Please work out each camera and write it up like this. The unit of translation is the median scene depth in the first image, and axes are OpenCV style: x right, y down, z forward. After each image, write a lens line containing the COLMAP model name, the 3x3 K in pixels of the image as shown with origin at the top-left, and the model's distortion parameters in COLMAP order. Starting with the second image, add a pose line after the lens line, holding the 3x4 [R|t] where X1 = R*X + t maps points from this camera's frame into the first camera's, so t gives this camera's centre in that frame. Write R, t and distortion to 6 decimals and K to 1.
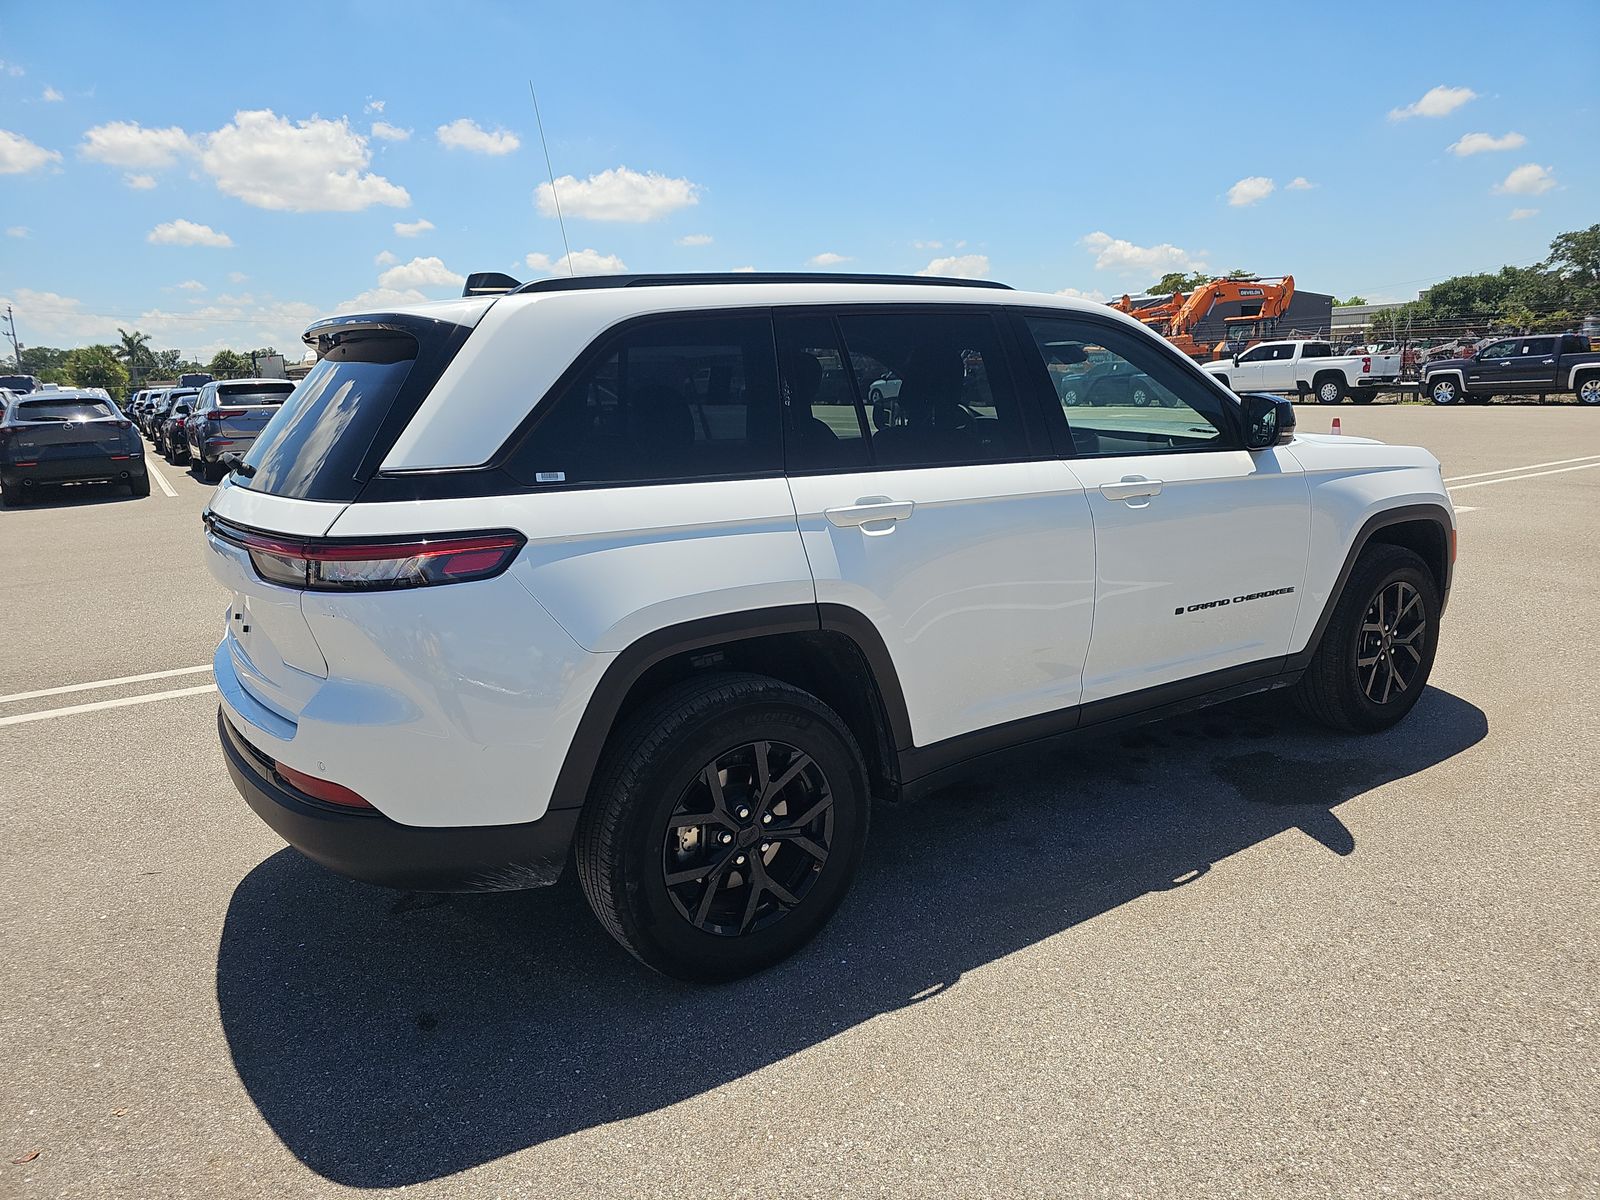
lens RADIAL K [[1070.2, 0, 783.2], [0, 1070.2, 606.9], [0, 0, 1]] dist [0.012939, -0.022878]
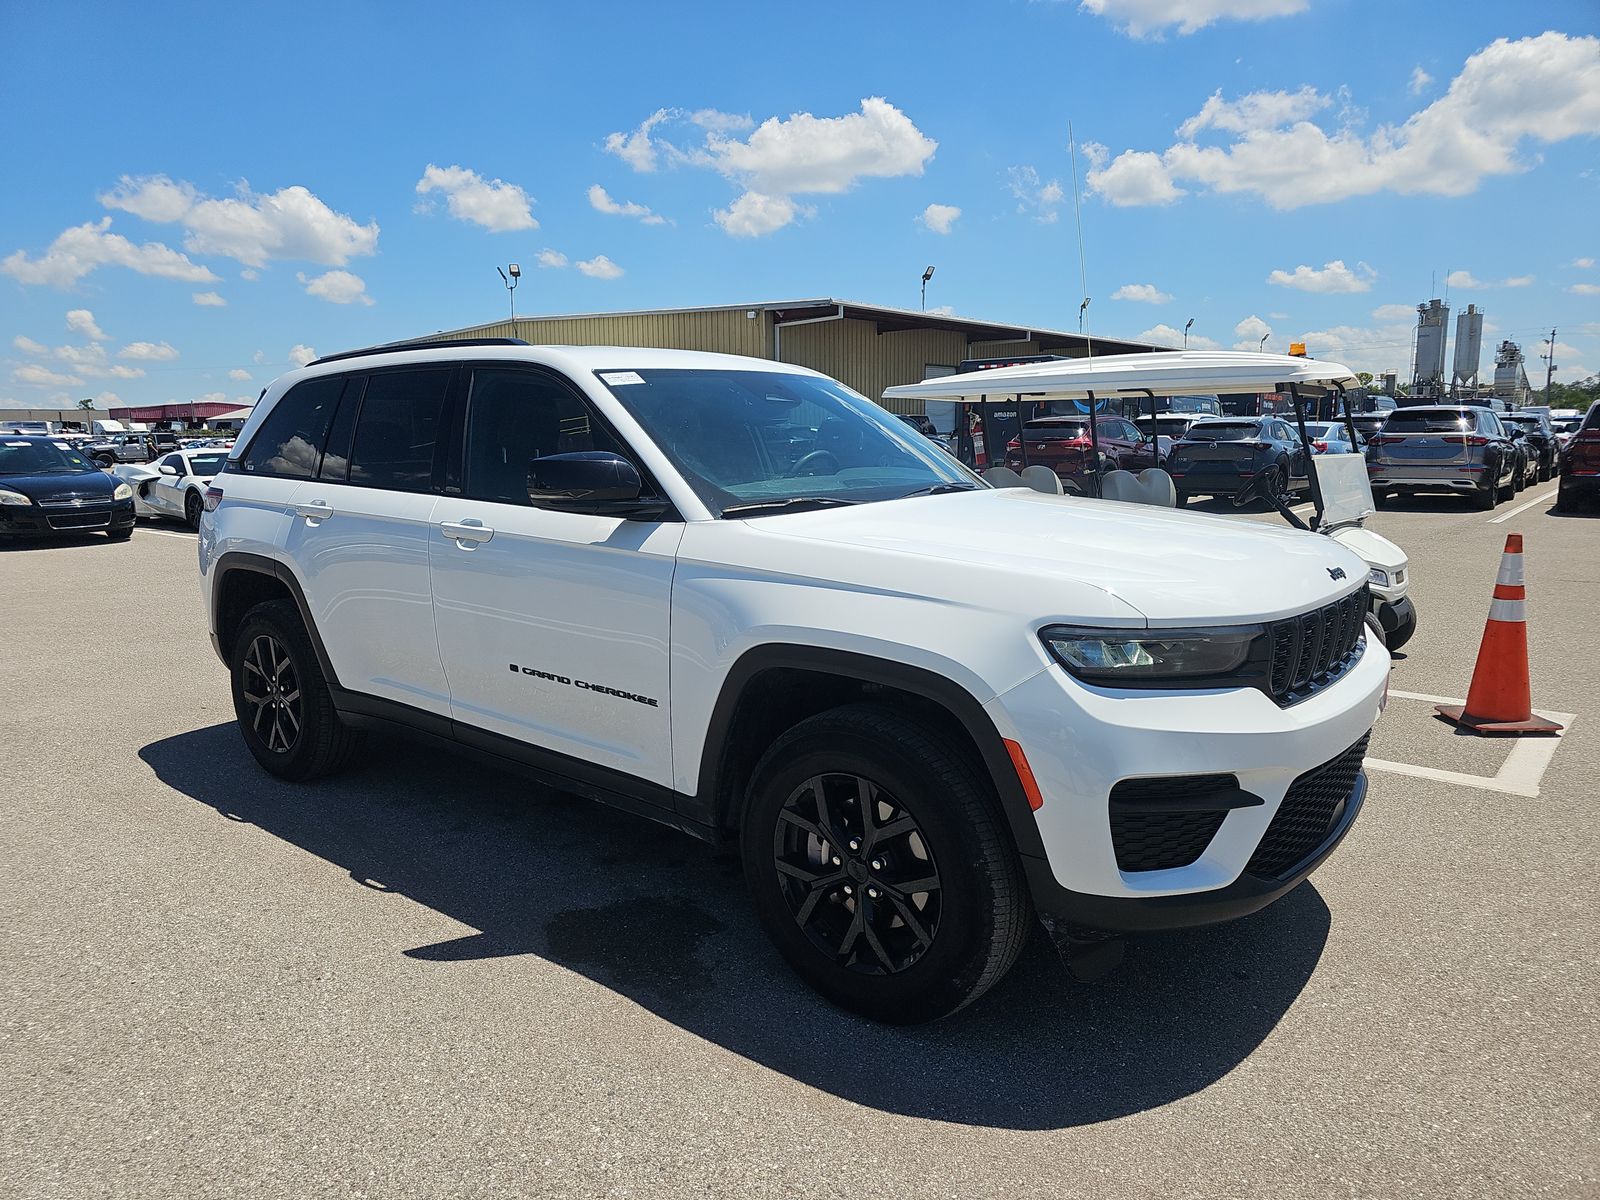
lens RADIAL K [[1070.2, 0, 784.3], [0, 1070.2, 605.3], [0, 0, 1]] dist [0.012939, -0.022878]
pose [[0.300338, 0.186108, -0.935500, 1.296016], [-0.206528, 0.970202, 0.126707, -0.216940], [0.931205, 0.155152, 0.329825, 0.871964]]
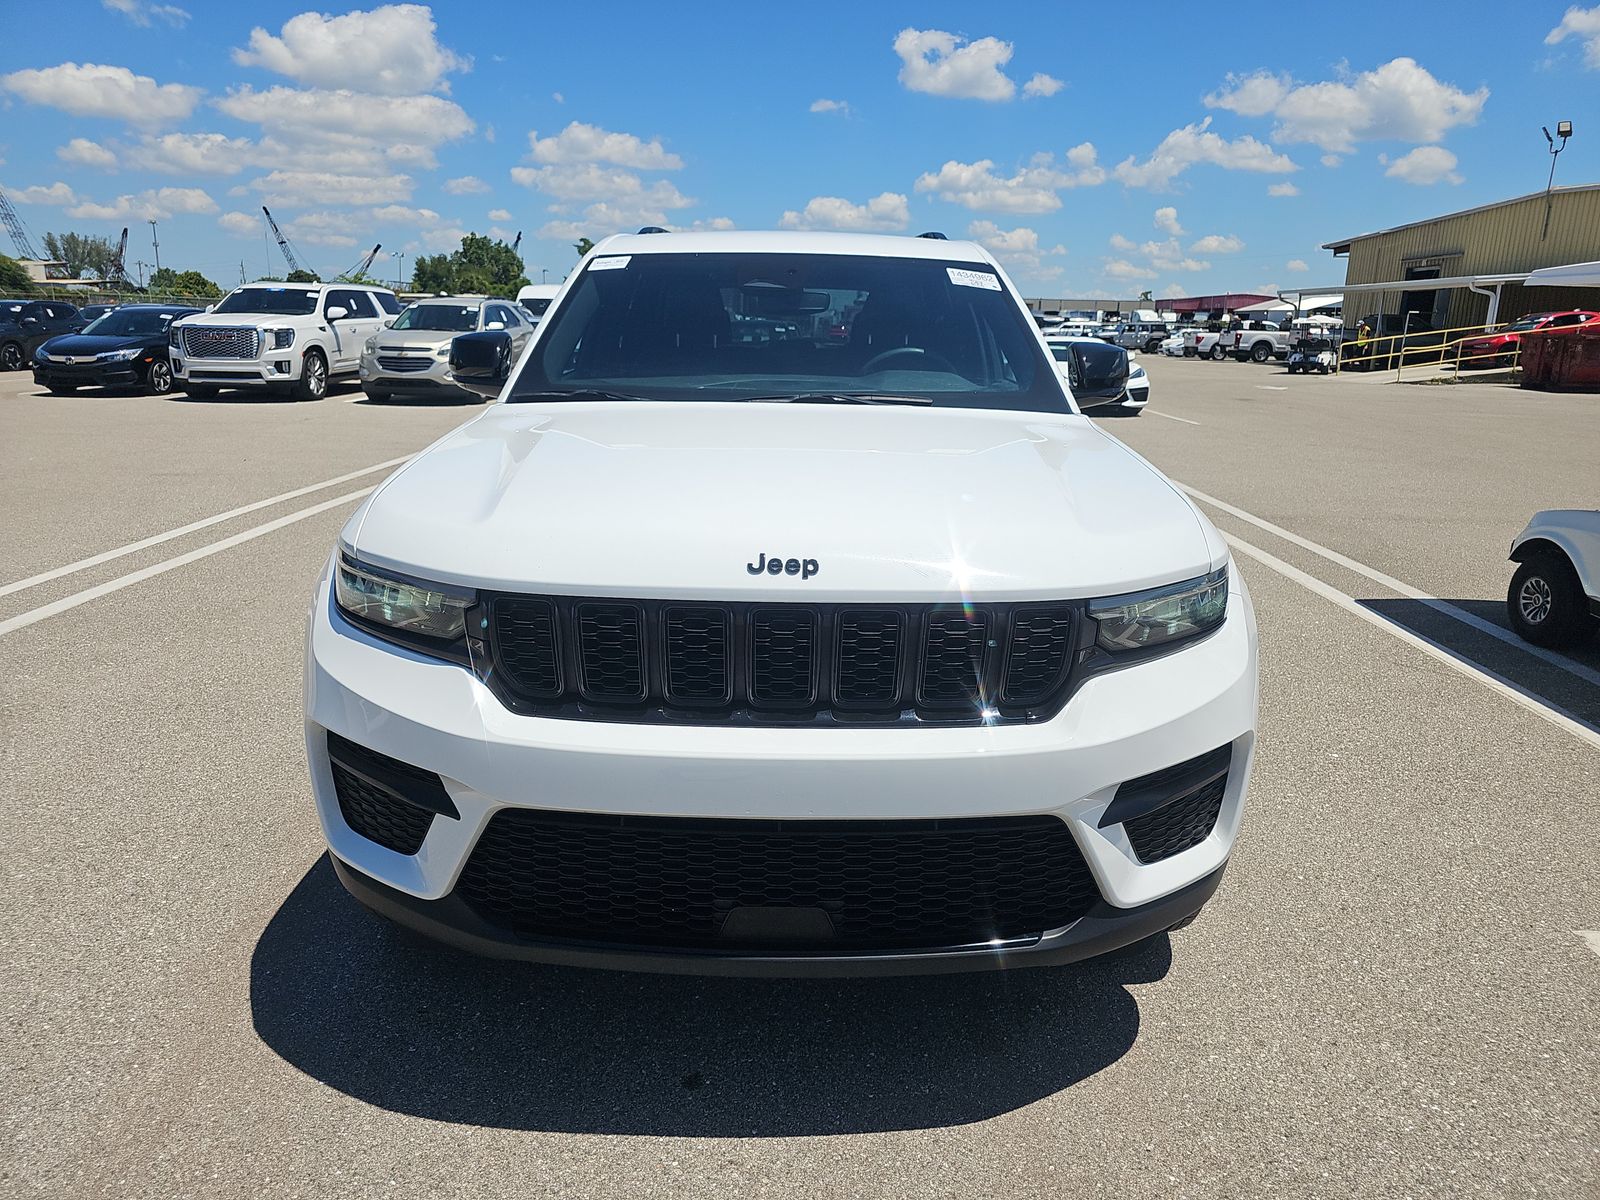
lens RADIAL K [[1070.2, 0, 804.7], [0, 1070.2, 592.1], [0, 0, 1]] dist [0.012939, -0.022878]
pose [[-0.542809, 0.234045, -0.806586, 1.286038], [-0.173151, 0.908568, 0.380162, -0.225158], [0.821813, 0.346016, -0.452654, 0.910632]]
